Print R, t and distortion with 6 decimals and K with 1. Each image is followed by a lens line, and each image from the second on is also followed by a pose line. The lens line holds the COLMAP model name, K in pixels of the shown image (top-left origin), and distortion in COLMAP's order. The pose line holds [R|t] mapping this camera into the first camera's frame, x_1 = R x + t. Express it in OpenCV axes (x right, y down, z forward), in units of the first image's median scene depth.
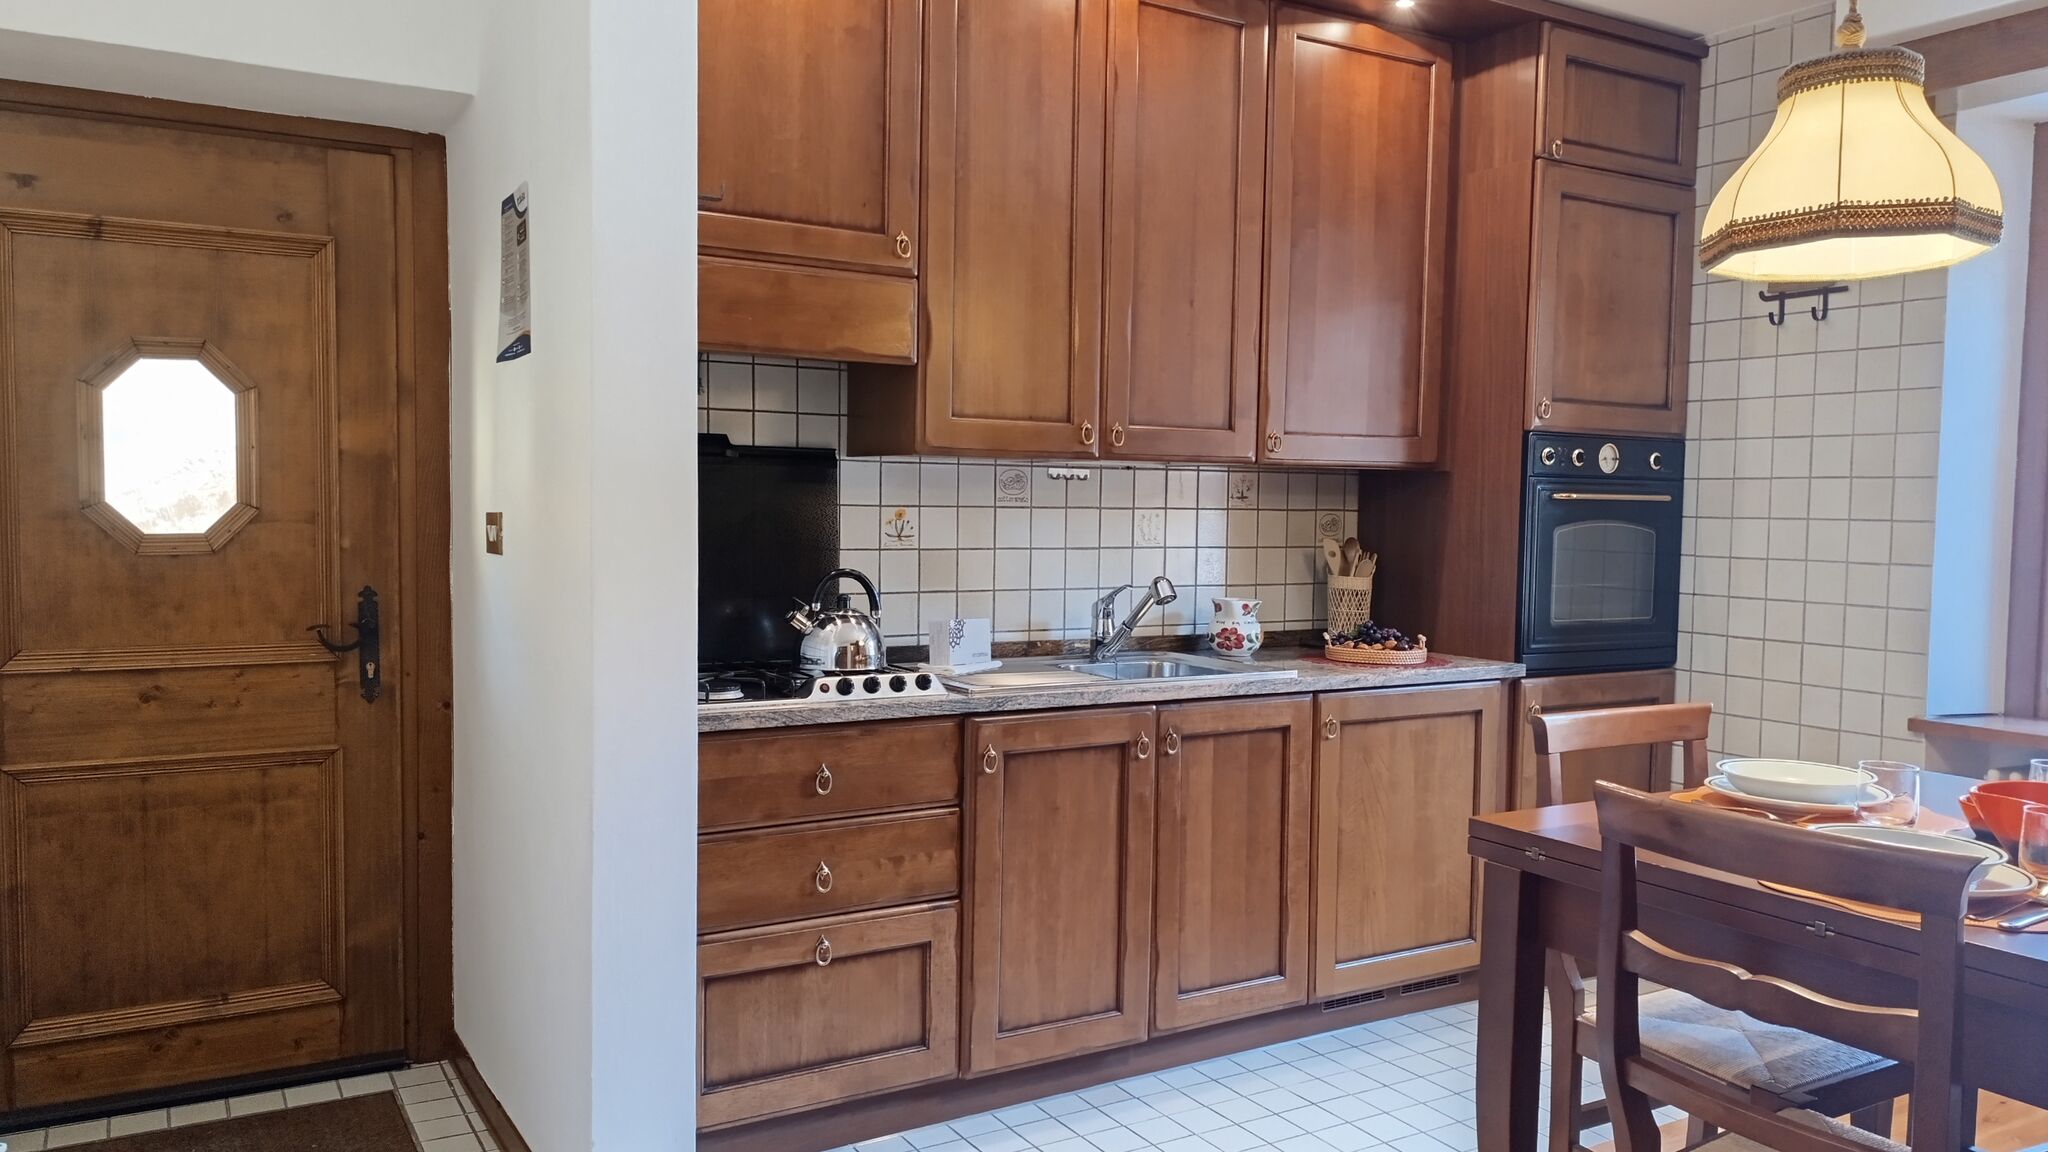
lens RADIAL K [[1470.2, 0, 1021.8], [0, 1470.2, 582.7], [0, 0, 1]] dist [0.064516, -0.071934]
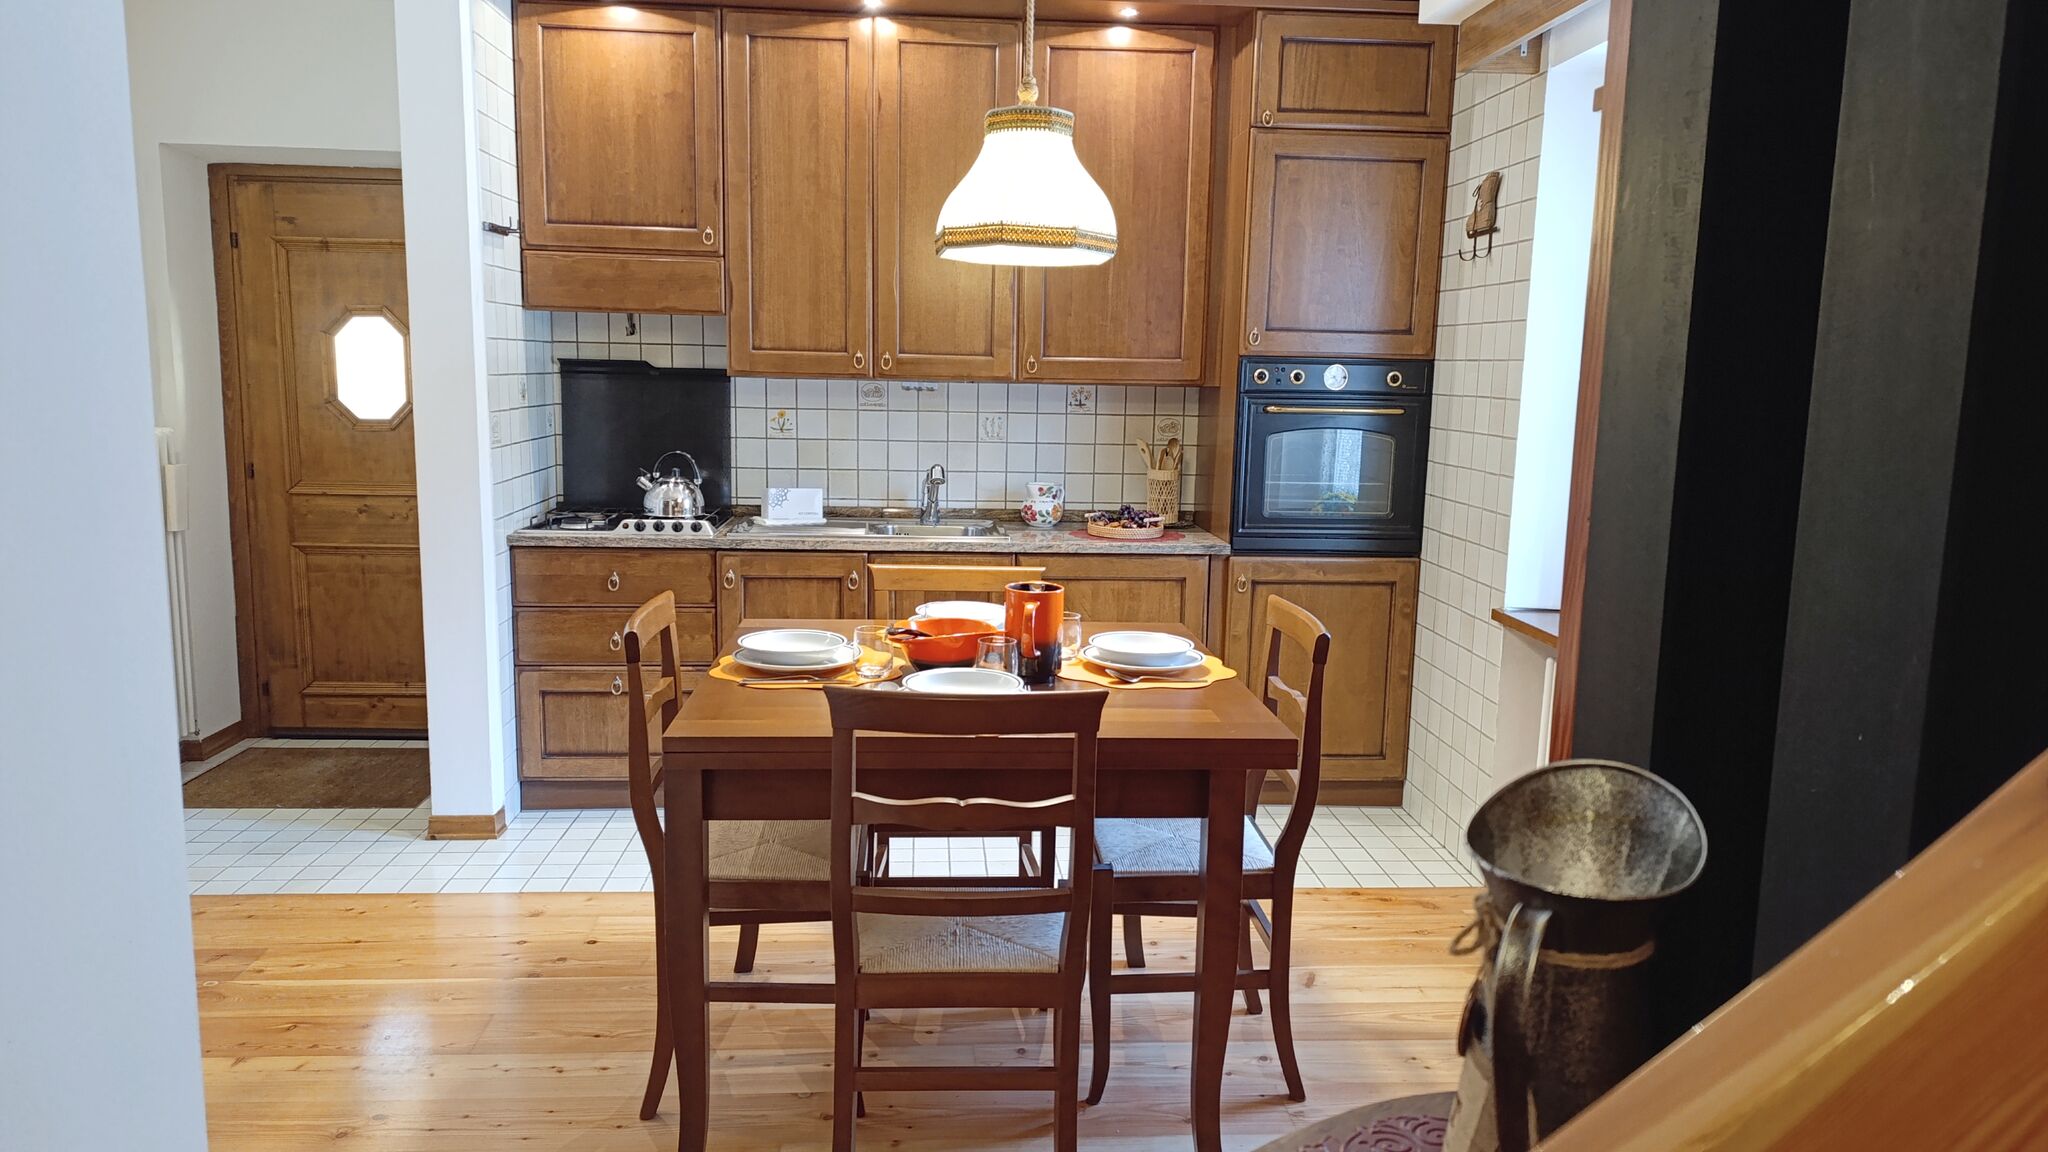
lens RADIAL K [[1396.9, 0, 1020.7], [0, 1396.9, 581.9], [0, 0, 1]] dist [0.094927, -0.142317]
pose [[0.894999, 0.072753, -0.440094, 0.804089], [-0.032317, 0.994593, 0.098698, -0.028235], [0.444895, -0.074112, 0.892511, -0.154437]]
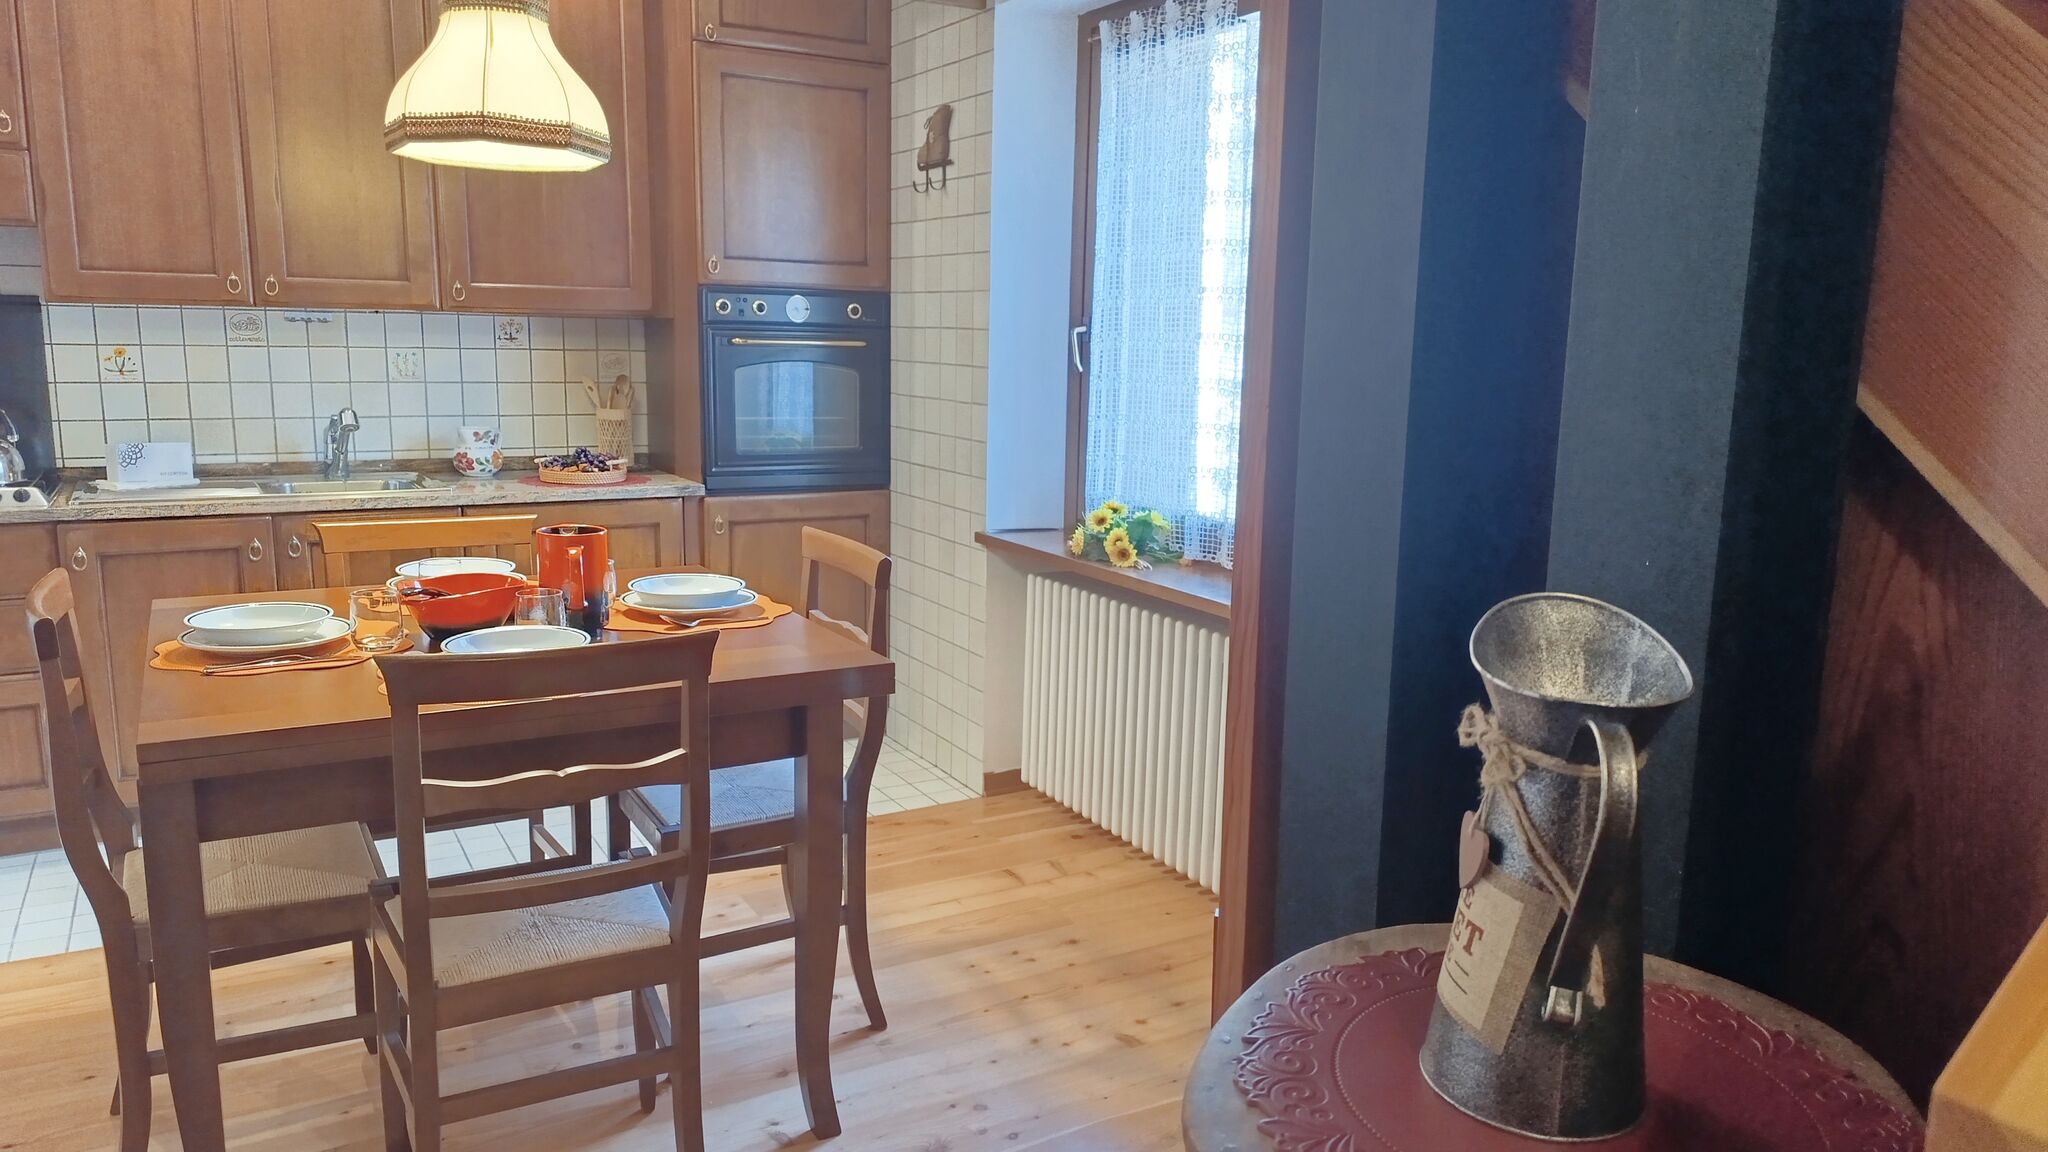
lens RADIAL K [[1417.8, 0, 1020.0], [0, 1417.8, 587.5], [0, 0, 1]] dist [0.056001, -0.056245]
pose [[0.999892, 0.007541, -0.012629, 0.694526], [-0.005884, 0.991962, 0.126403, -0.010275], [0.013481, -0.126315, 0.991899, -0.156496]]
